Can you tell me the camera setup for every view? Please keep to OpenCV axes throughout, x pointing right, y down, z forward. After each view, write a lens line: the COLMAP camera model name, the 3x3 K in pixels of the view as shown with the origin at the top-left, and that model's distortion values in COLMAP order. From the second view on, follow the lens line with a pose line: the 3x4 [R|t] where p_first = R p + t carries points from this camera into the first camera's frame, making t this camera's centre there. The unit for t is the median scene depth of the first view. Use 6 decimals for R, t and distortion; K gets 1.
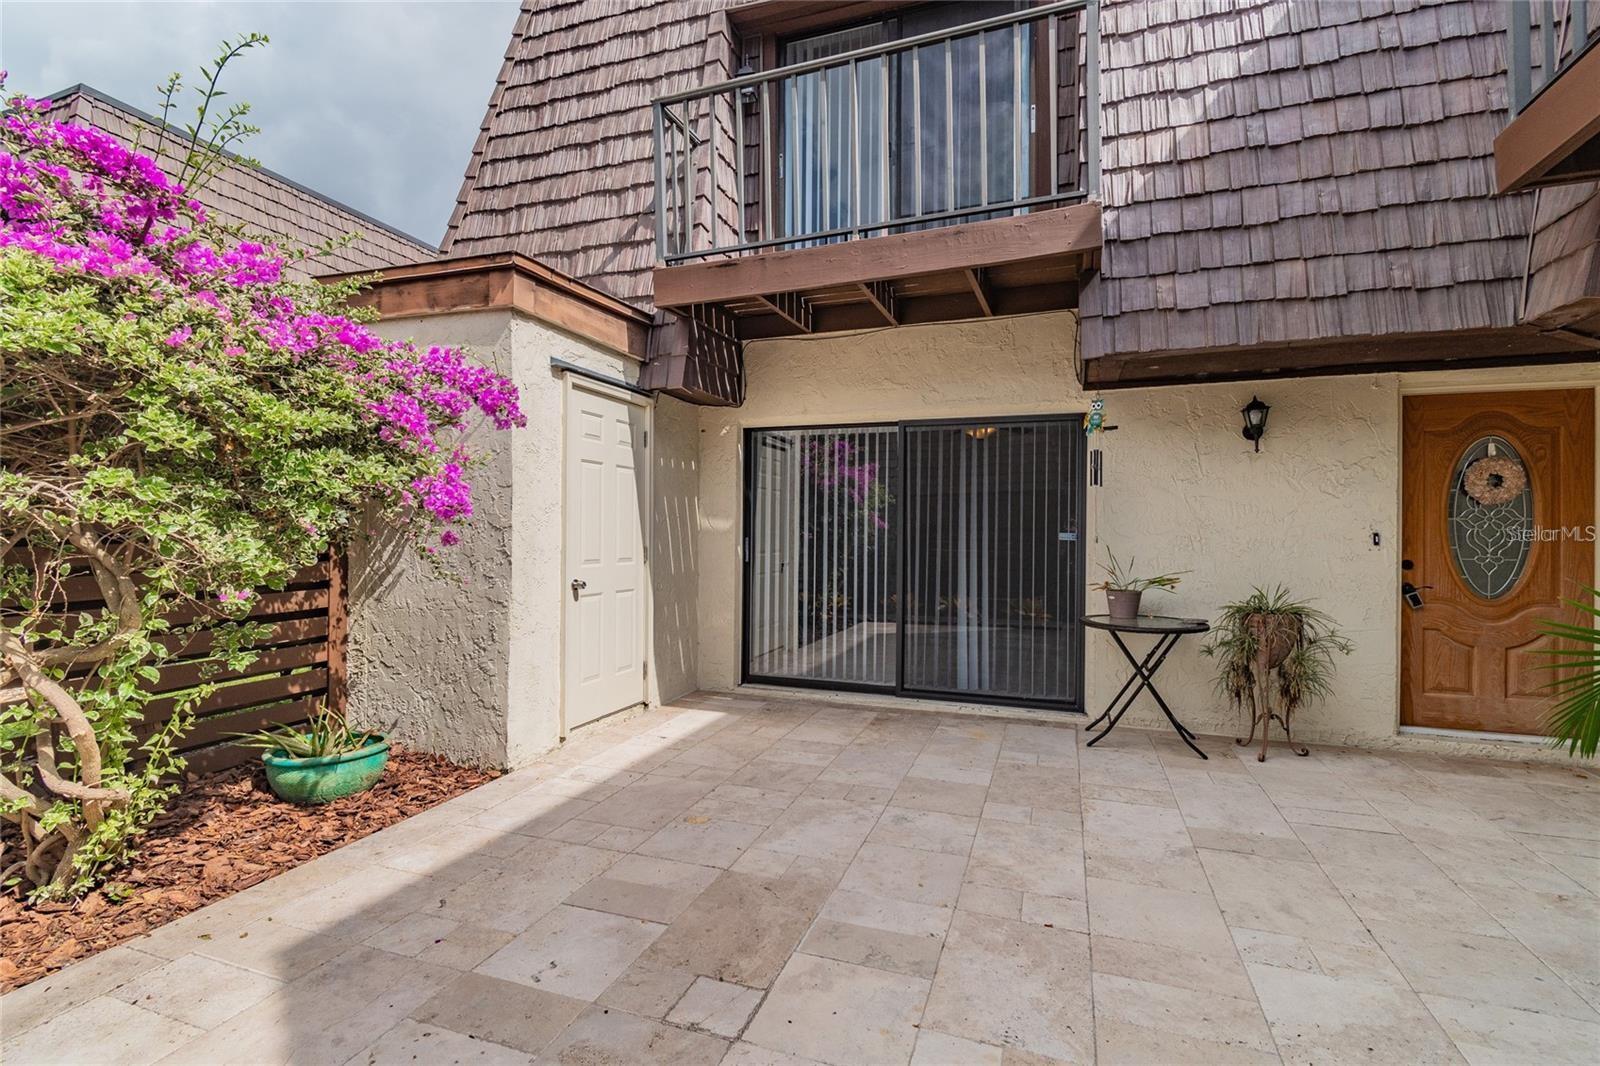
lens RADIAL K [[802.2, 0, 705.1], [0, 802.2, 527.9], [0, 0, 1]] dist [0.006133, 0.000969]
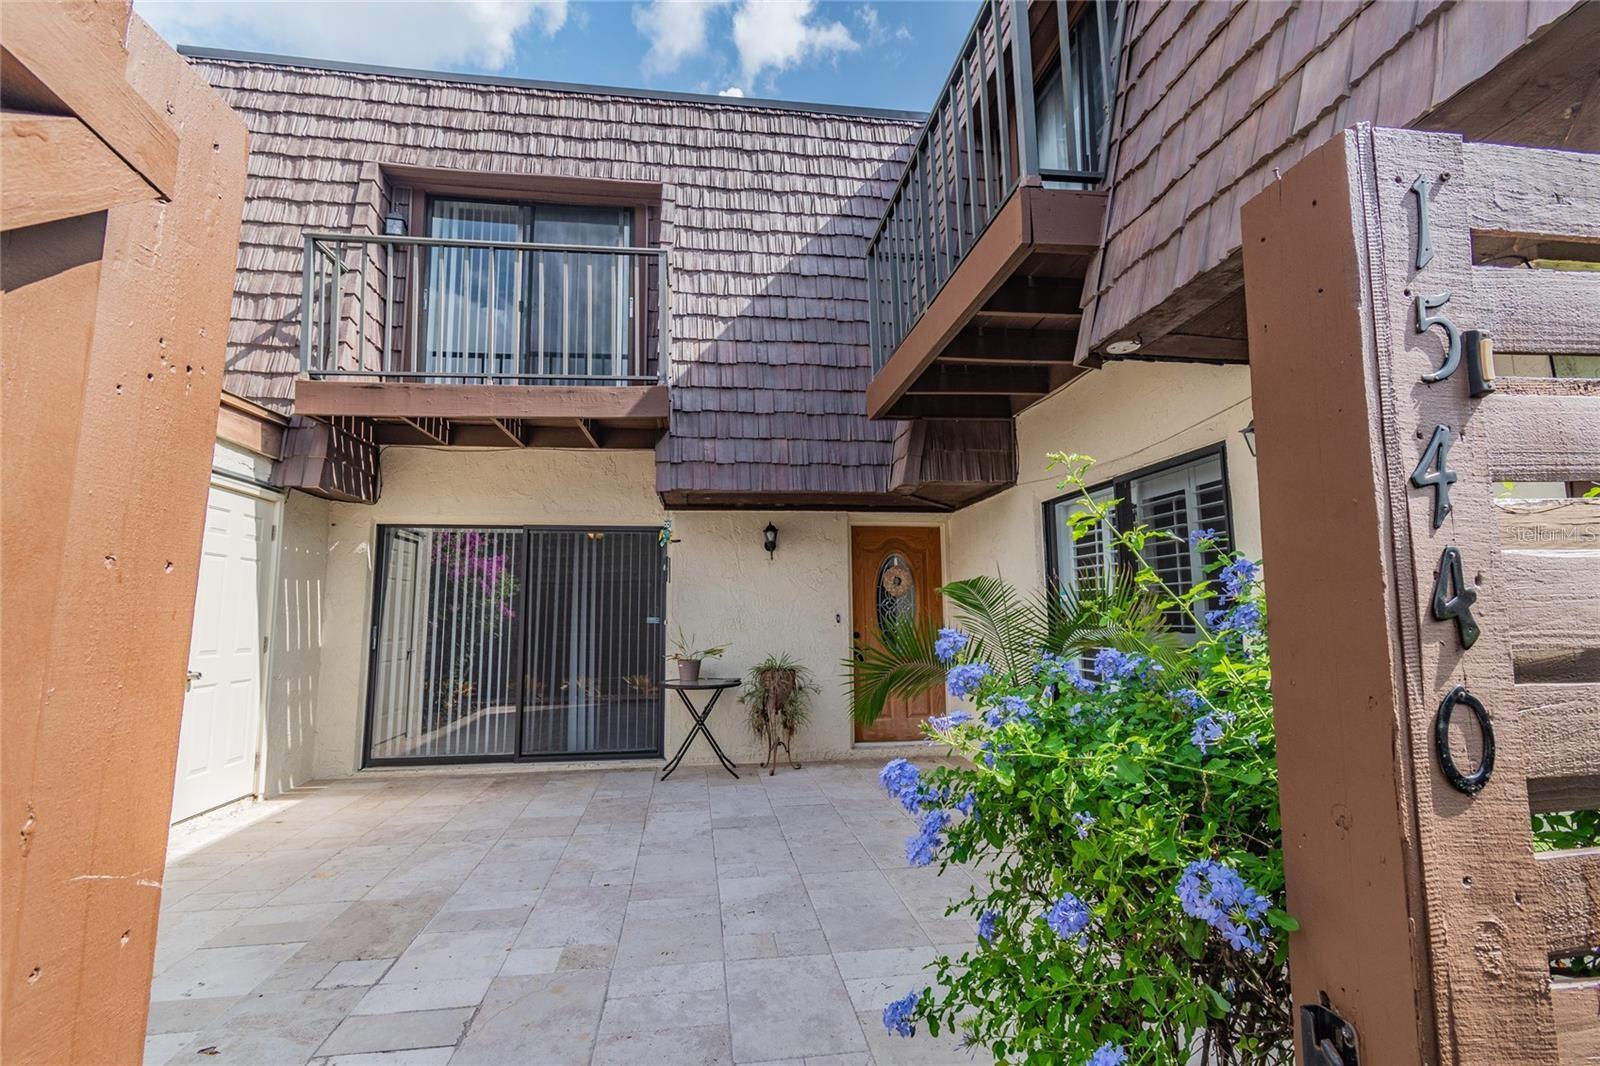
lens RADIAL K [[802.2, 0, 781.9], [0, 802.2, 510.7], [0, 0, 1]] dist [0.006133, 0.000969]
pose [[0.859815, 0.053585, 0.507787, -0.043309], [0.012287, 0.992019, -0.125490, 0.000606], [-0.510458, 0.114137, 0.852294, -0.261663]]
